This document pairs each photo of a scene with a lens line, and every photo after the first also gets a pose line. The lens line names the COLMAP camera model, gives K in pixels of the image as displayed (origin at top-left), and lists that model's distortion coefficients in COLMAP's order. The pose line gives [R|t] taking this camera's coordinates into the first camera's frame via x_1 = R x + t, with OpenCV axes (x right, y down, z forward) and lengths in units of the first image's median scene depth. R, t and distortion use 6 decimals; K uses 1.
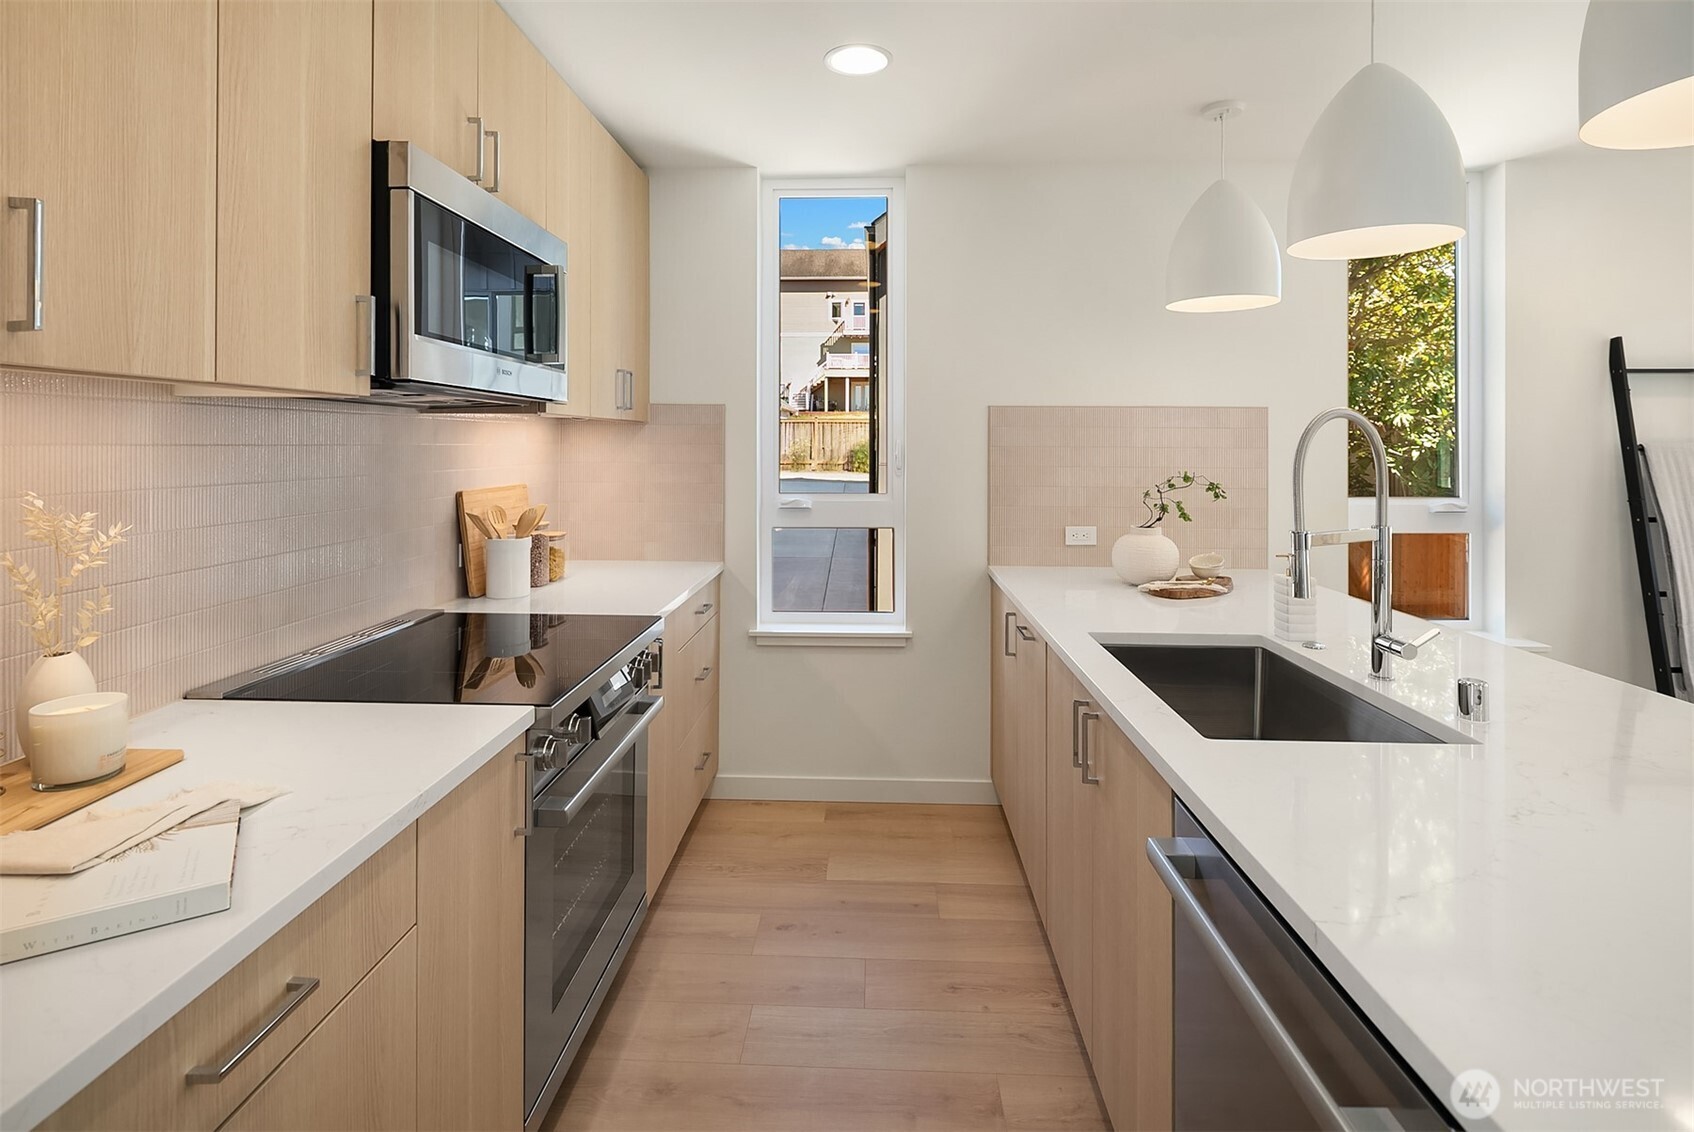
lens RADIAL K [[832.9, 0, 847.9], [0, 832.9, 431.7], [0, 0, 1]] dist [0.002649, -0.000340]
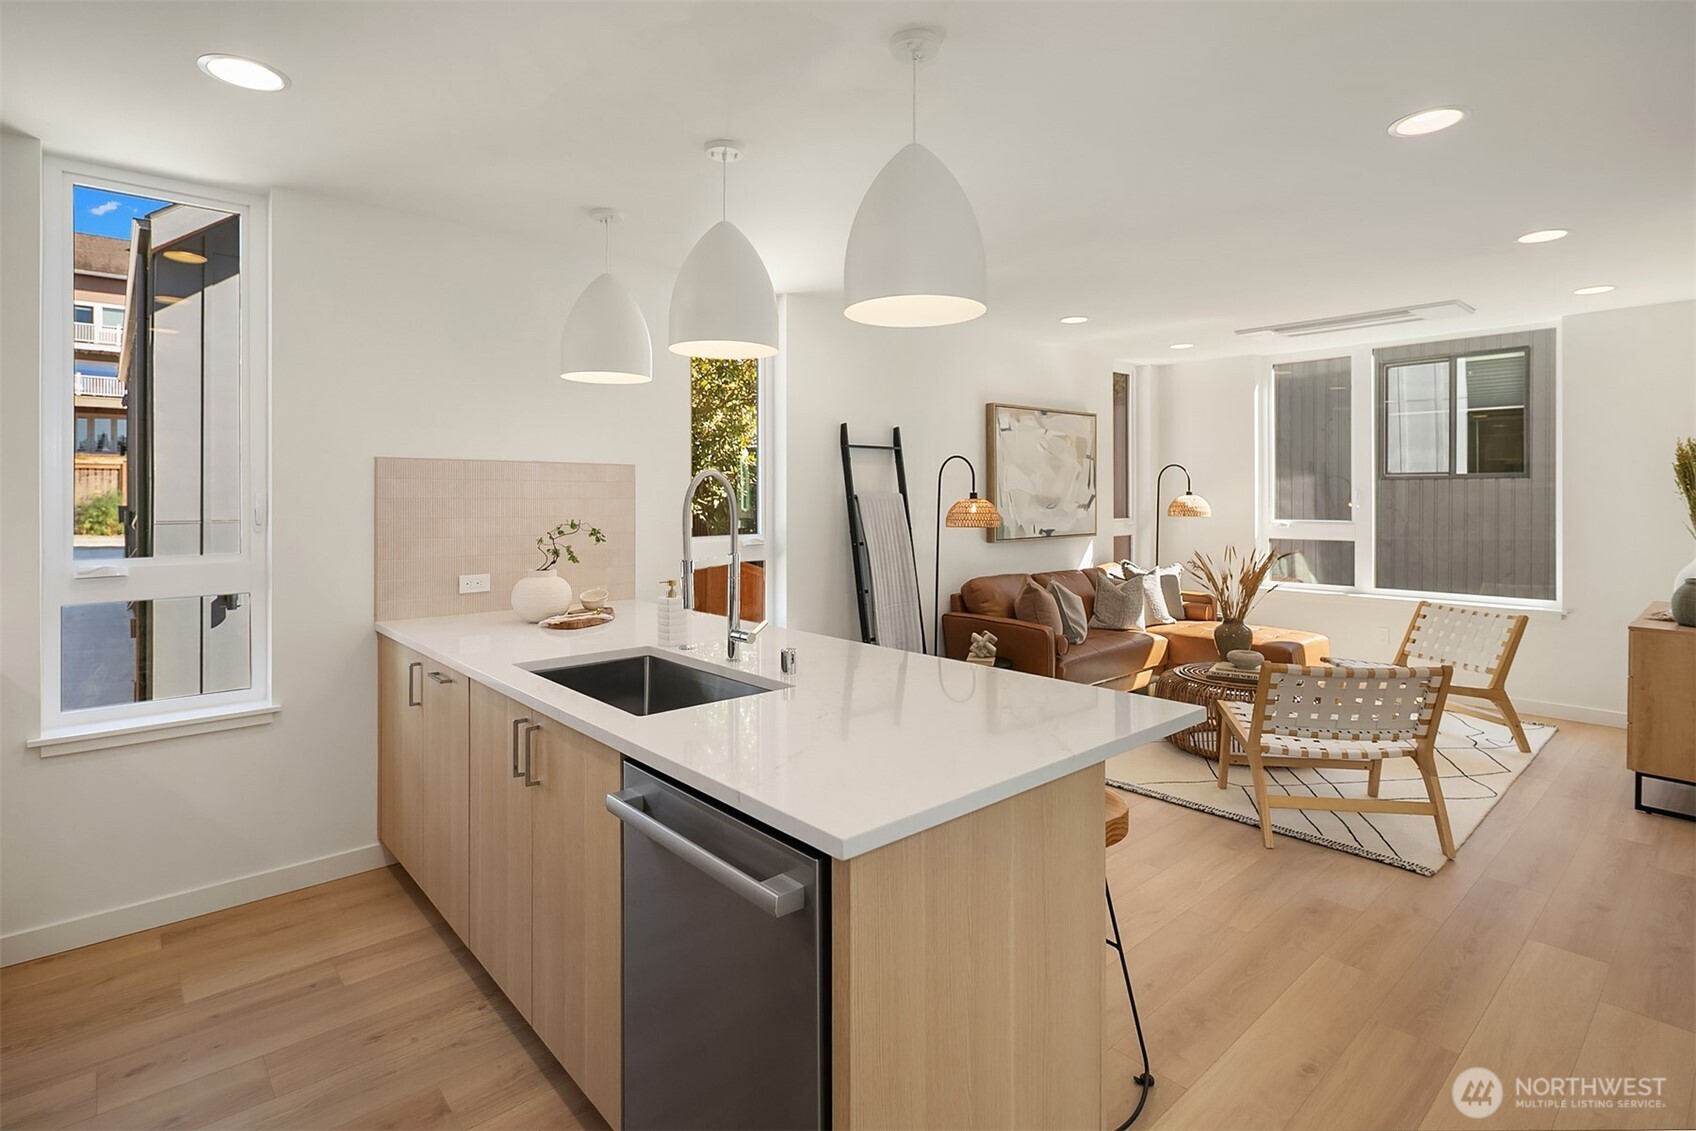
lens RADIAL K [[833.9, 0, 848.9], [0, 833.9, 431.0], [0, 0, 1]] dist [0.002649, -0.000340]
pose [[0.720569, 0.050153, 0.691567, -0.131594], [-0.007230, 0.997870, -0.064834, -0.002420], [-0.693346, 0.041717, 0.719396, -0.103450]]
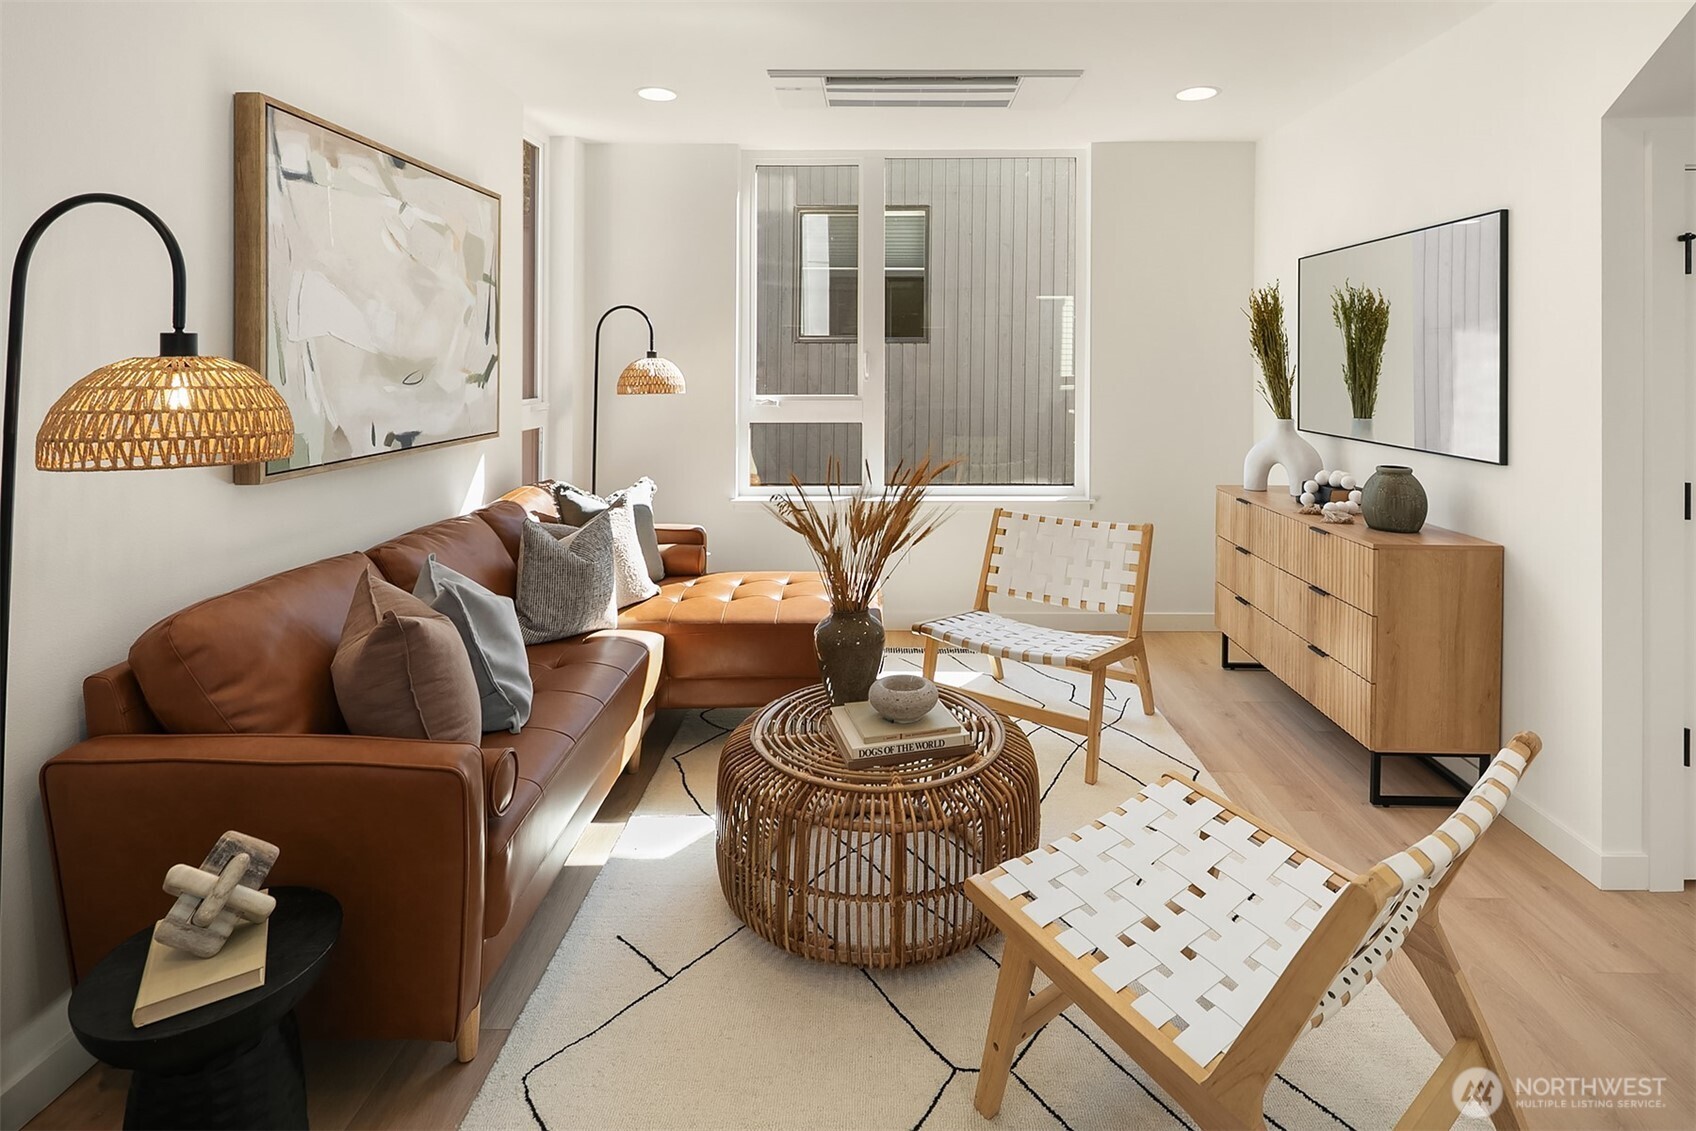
lens RADIAL K [[835.7, 0, 850.7], [0, 835.7, 371.2], [0, 0, 1]] dist [0.000407, -0.000398]
pose [[-0.002620, -0.010638, 0.999940, 0.557188], [-0.015308, 0.999827, 0.010597, 0.015072], [-0.999879, -0.015279, -0.002782, 0.417460]]
